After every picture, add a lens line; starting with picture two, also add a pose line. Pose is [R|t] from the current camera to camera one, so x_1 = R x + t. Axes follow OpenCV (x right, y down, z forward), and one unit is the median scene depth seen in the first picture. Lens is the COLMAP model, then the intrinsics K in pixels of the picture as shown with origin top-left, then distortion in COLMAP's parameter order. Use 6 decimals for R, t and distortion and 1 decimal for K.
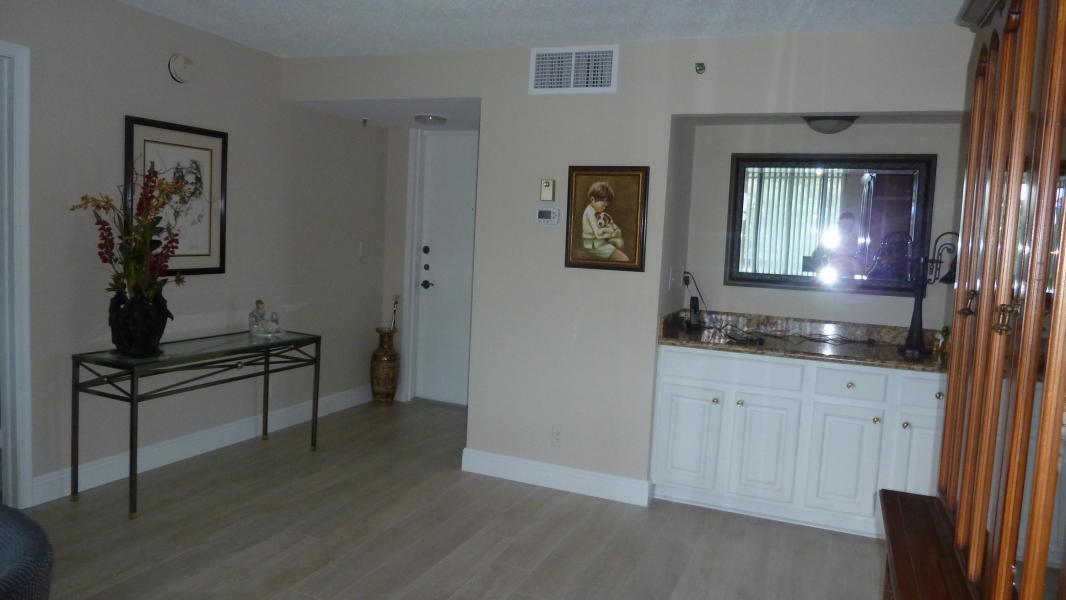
lens RADIAL K [[738.6, 0, 535.2], [0, 738.6, 293.2], [0, 0, 1]] dist [-0.024217, -0.000384]
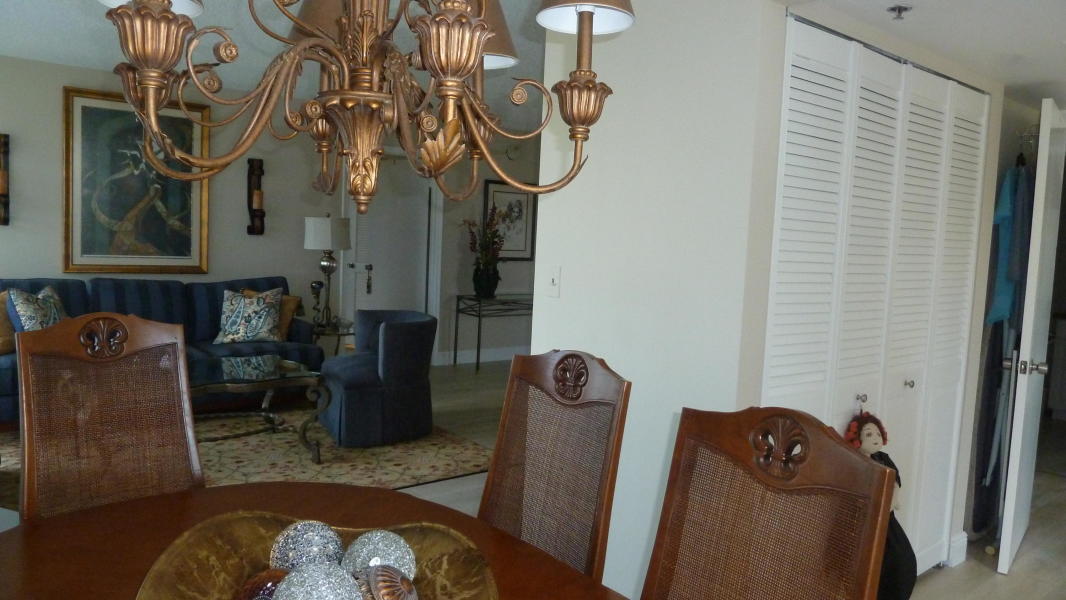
lens RADIAL K [[738.6, 0, 535.2], [0, 738.6, 293.2], [0, 0, 1]] dist [-0.024217, -0.000384]
pose [[0.881520, 0.029945, -0.471196, 0.541888], [-0.042550, 0.998964, -0.016119, 0.099165], [0.470225, 0.034259, 0.881881, -0.734278]]
